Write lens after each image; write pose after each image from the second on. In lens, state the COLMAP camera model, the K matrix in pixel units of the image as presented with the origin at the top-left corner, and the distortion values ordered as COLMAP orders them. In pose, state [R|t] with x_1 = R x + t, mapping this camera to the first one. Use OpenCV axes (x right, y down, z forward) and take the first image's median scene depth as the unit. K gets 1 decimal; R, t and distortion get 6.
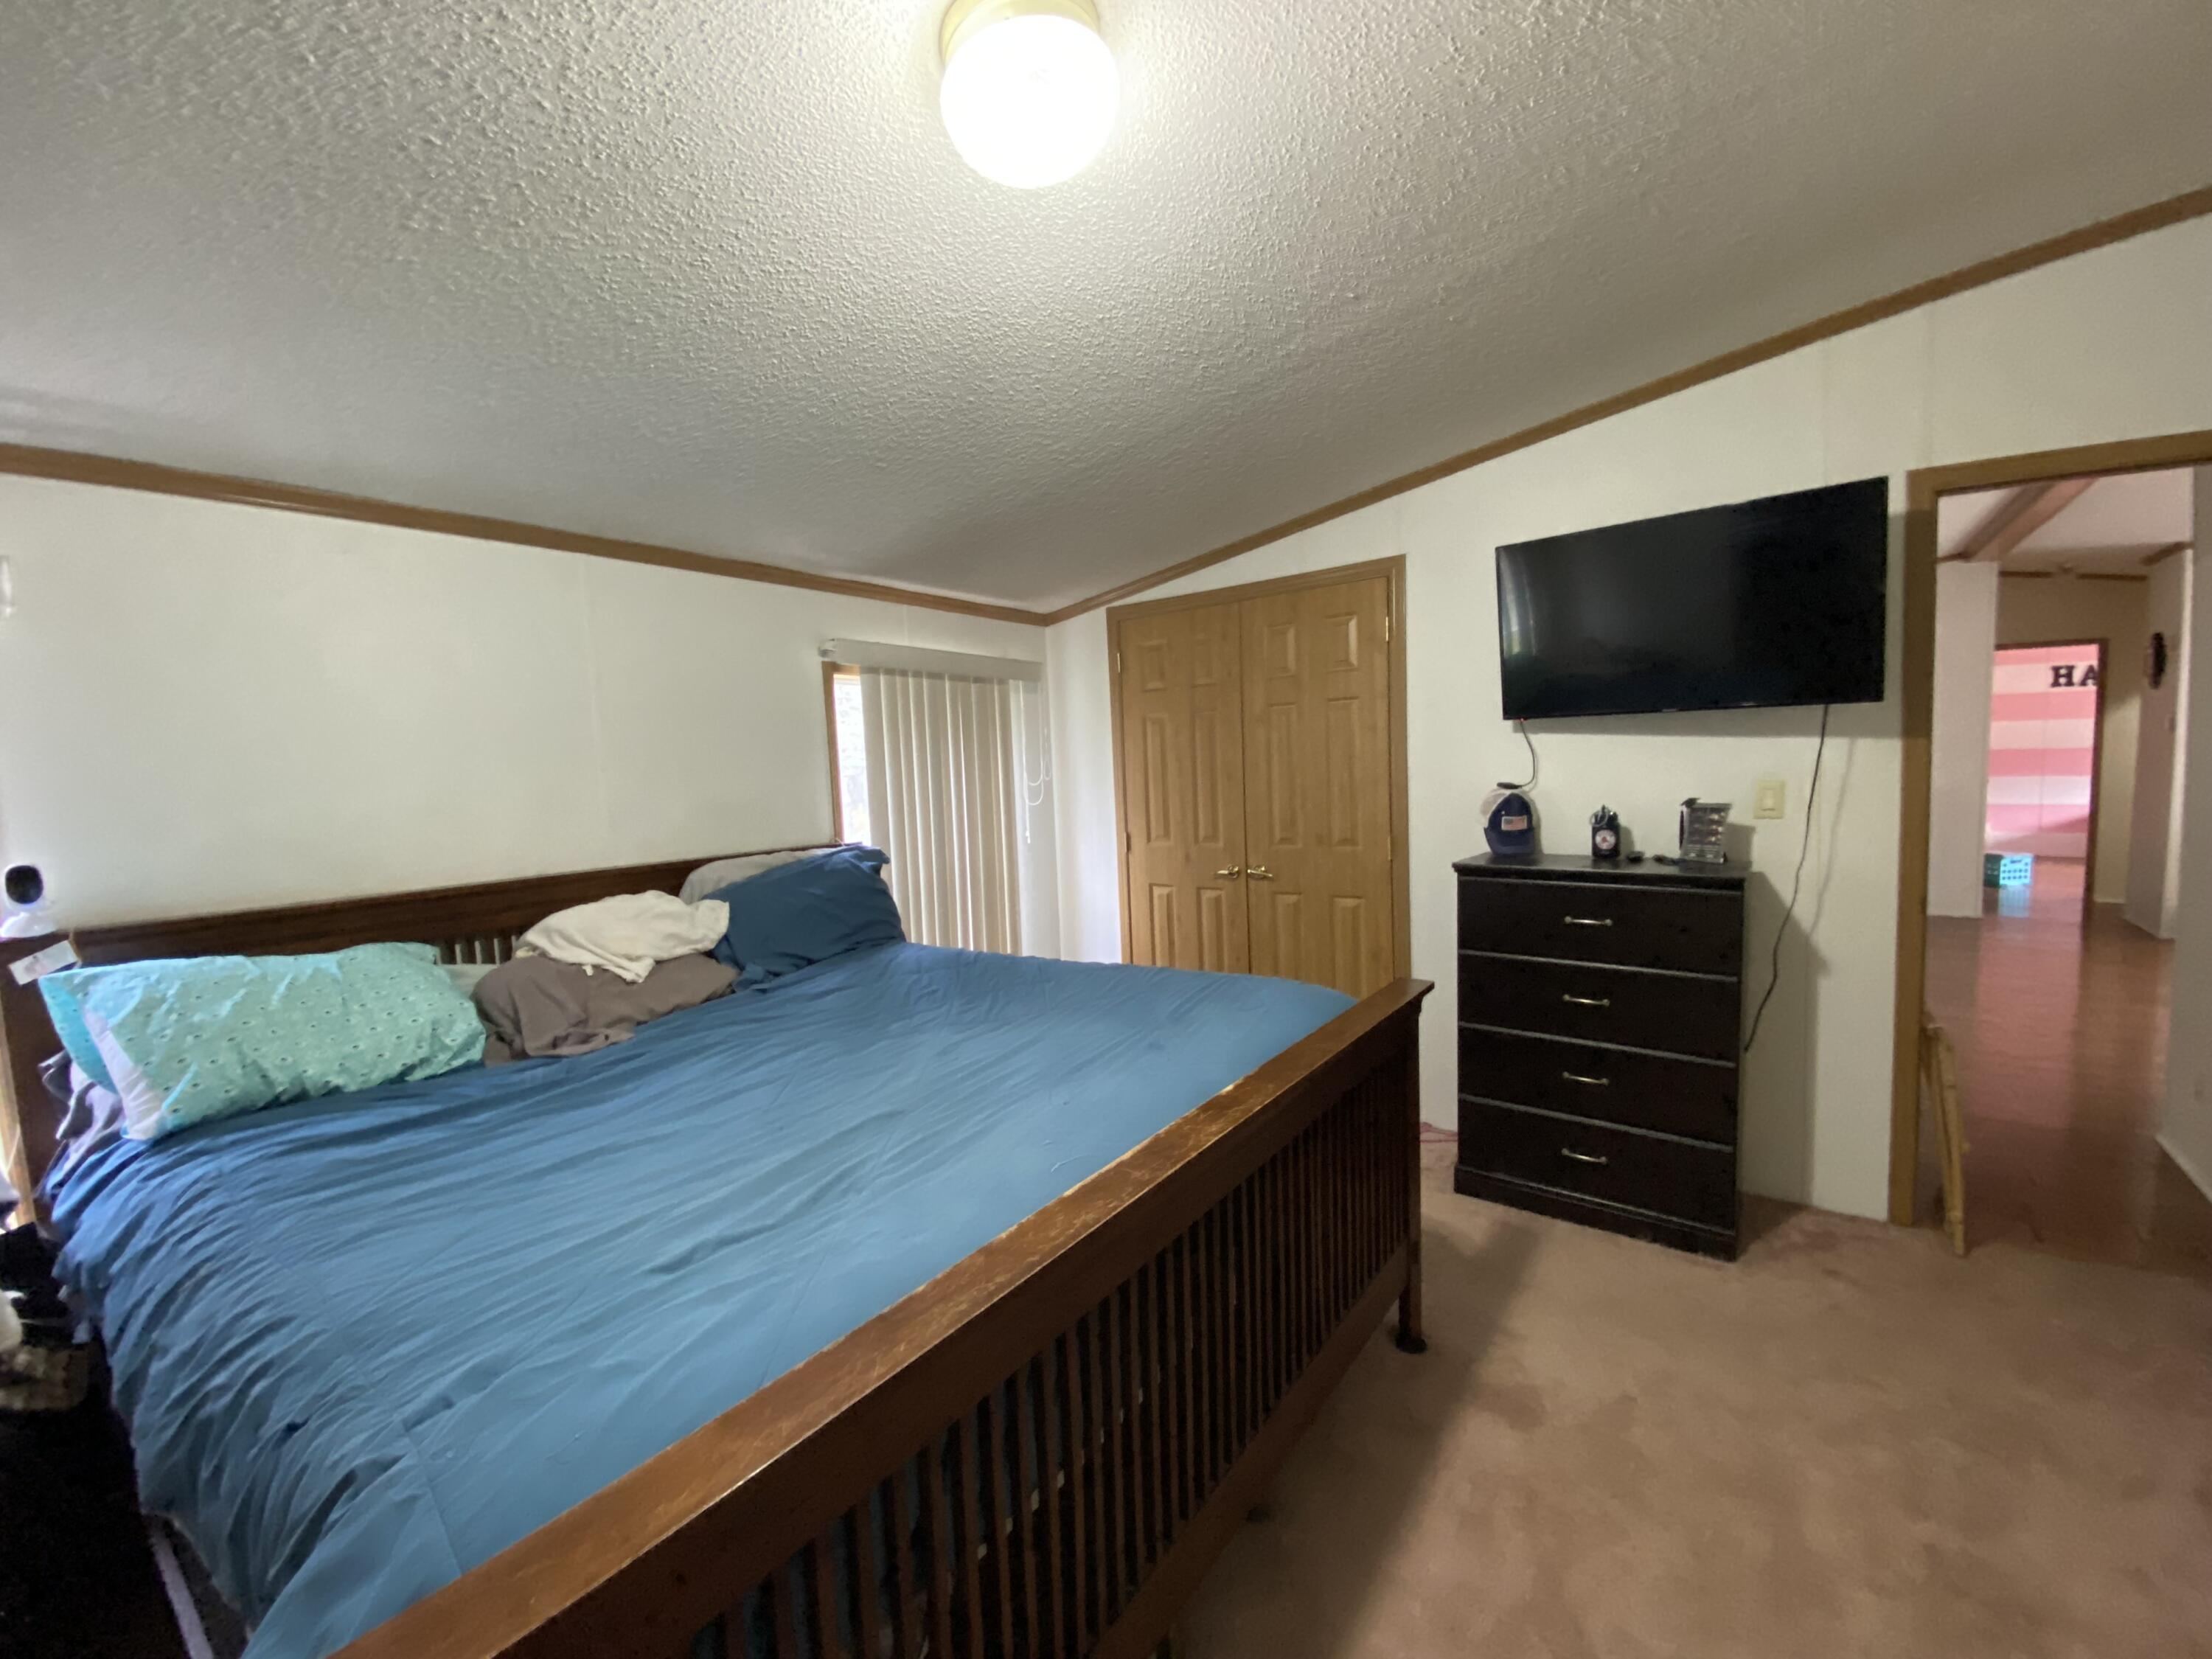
lens RADIAL K [[894.0, 0, 1106.0], [0, 894.0, 829.5], [0, 0, 1]] dist [-0.000176, -0.000026]
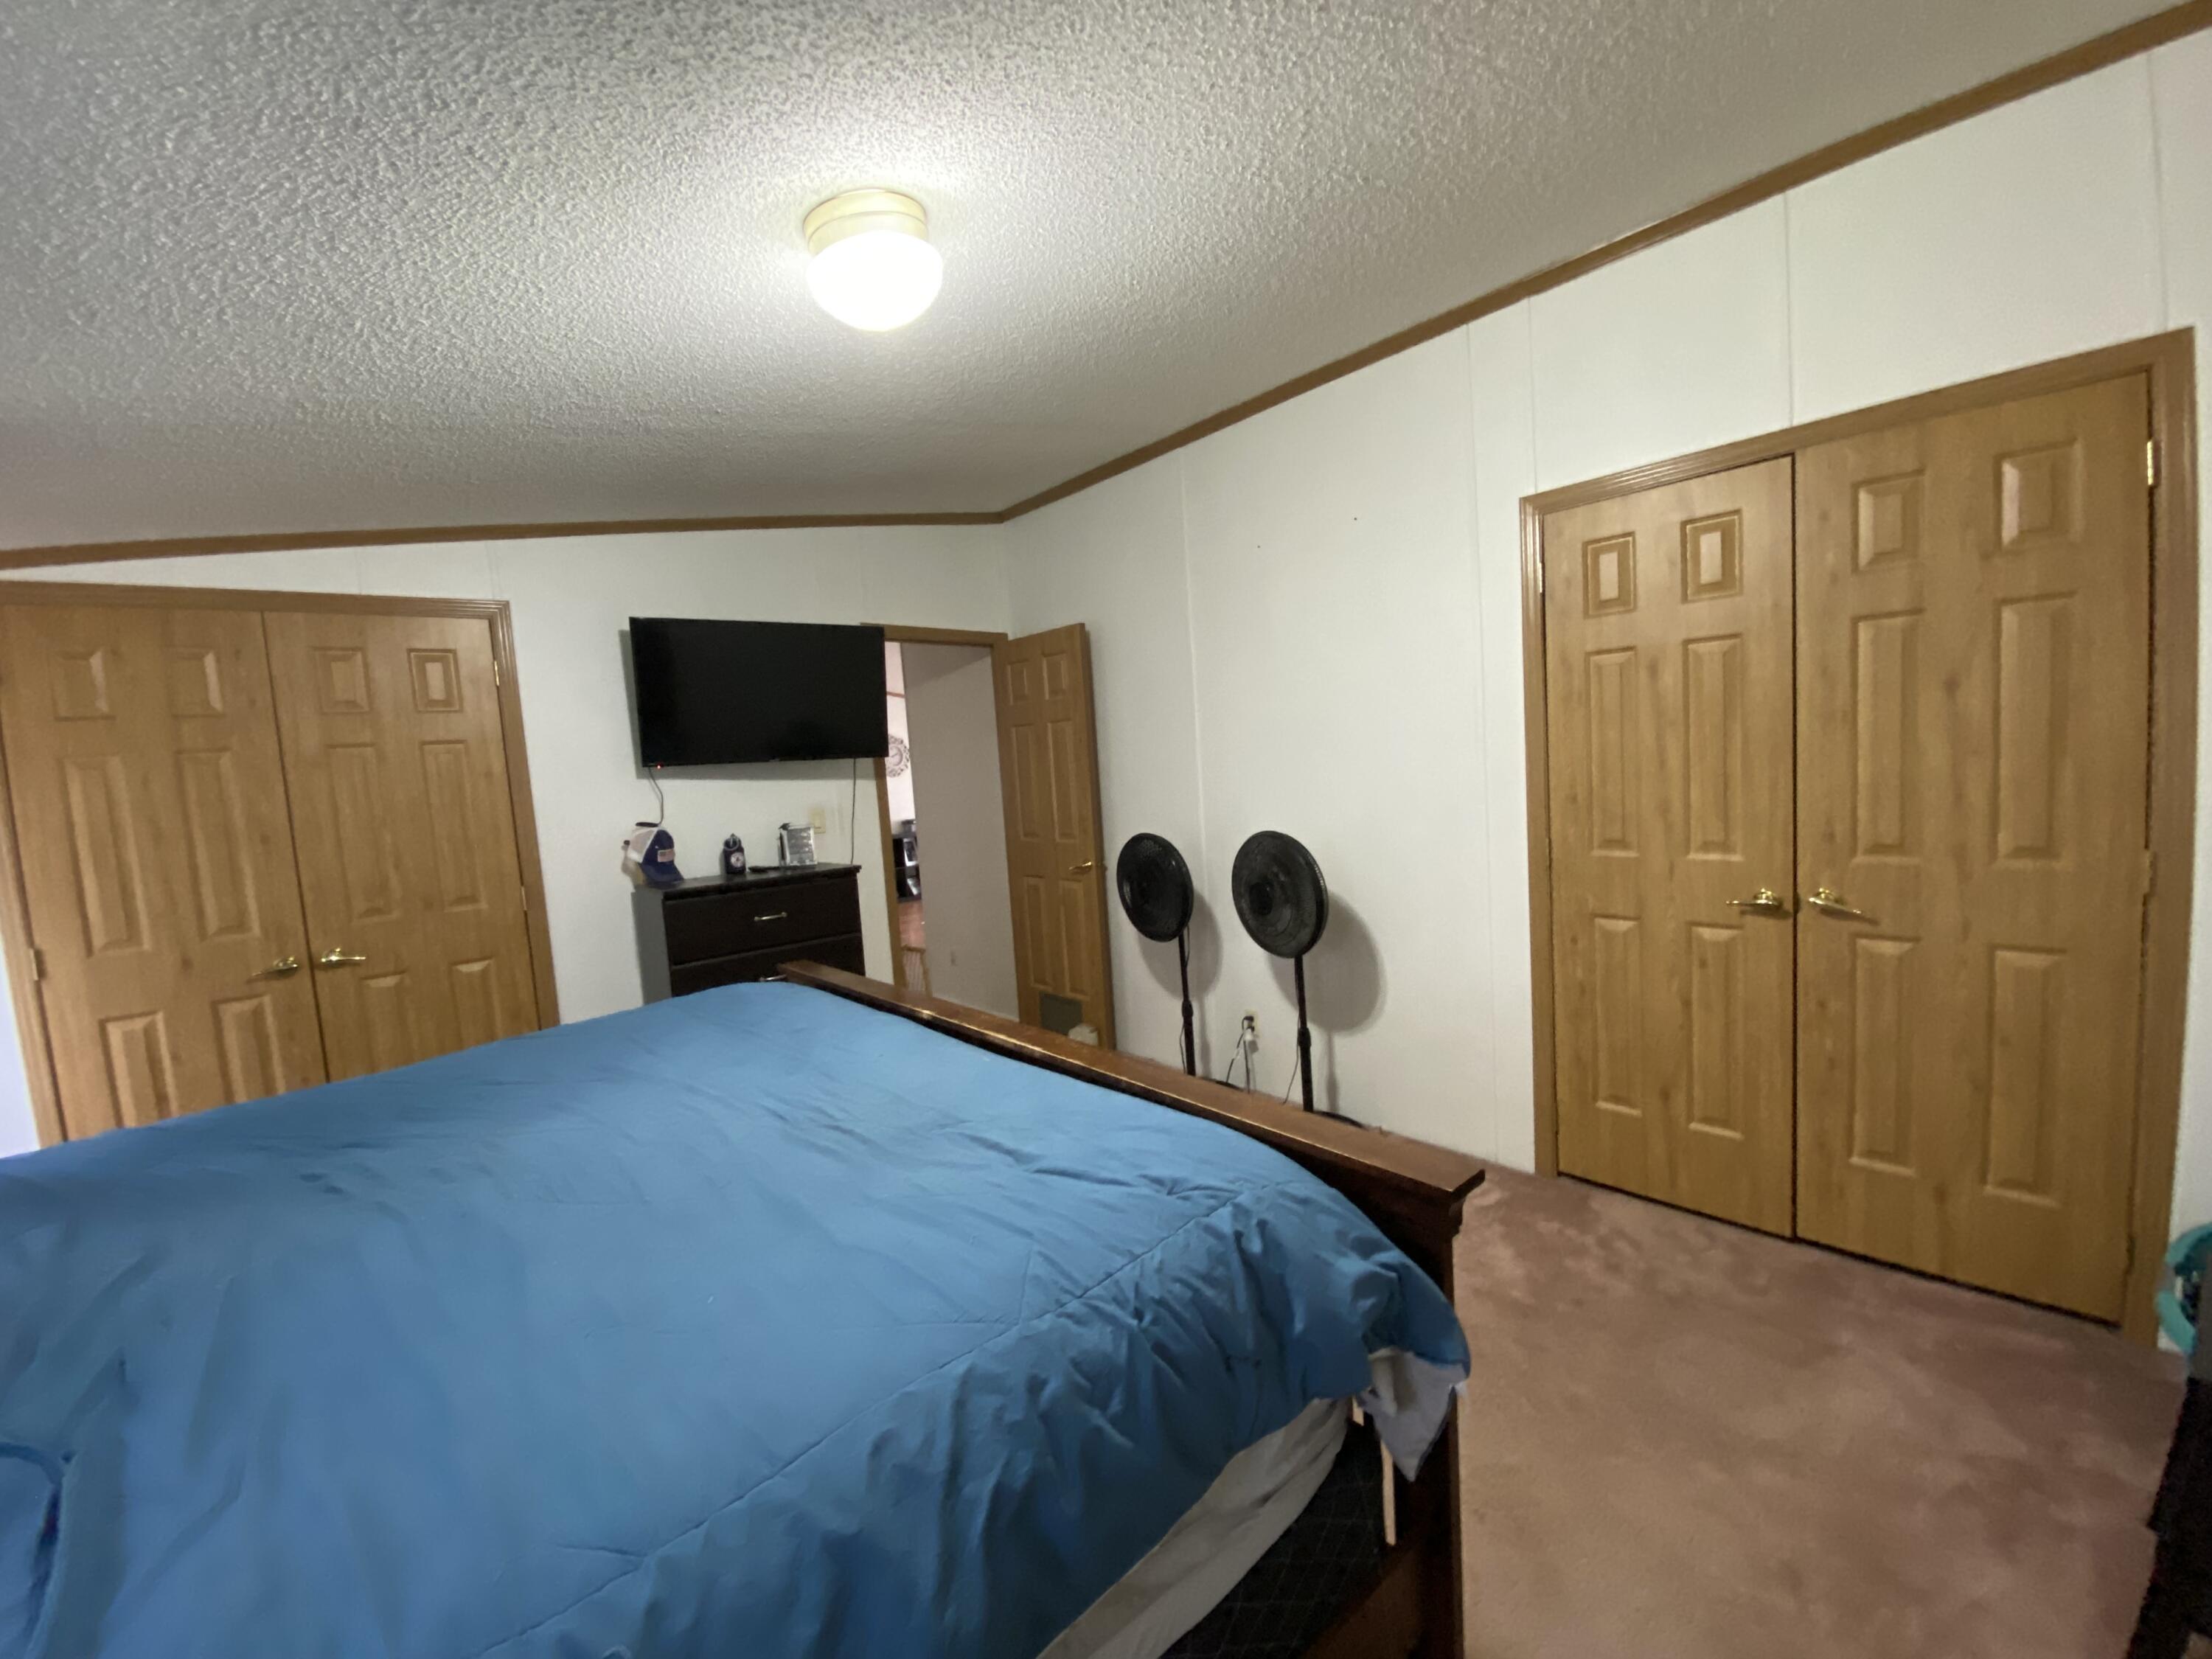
lens RADIAL K [[894.0, 0, 1106.0], [0, 894.0, 829.5], [0, 0, 1]] dist [-0.000176, -0.000026]
pose [[0.155660, -0.043774, 0.986840, -0.495029], [0.133540, 0.990779, 0.022884, 0.008526], [-0.978743, 0.128220, 0.160070, 0.204029]]
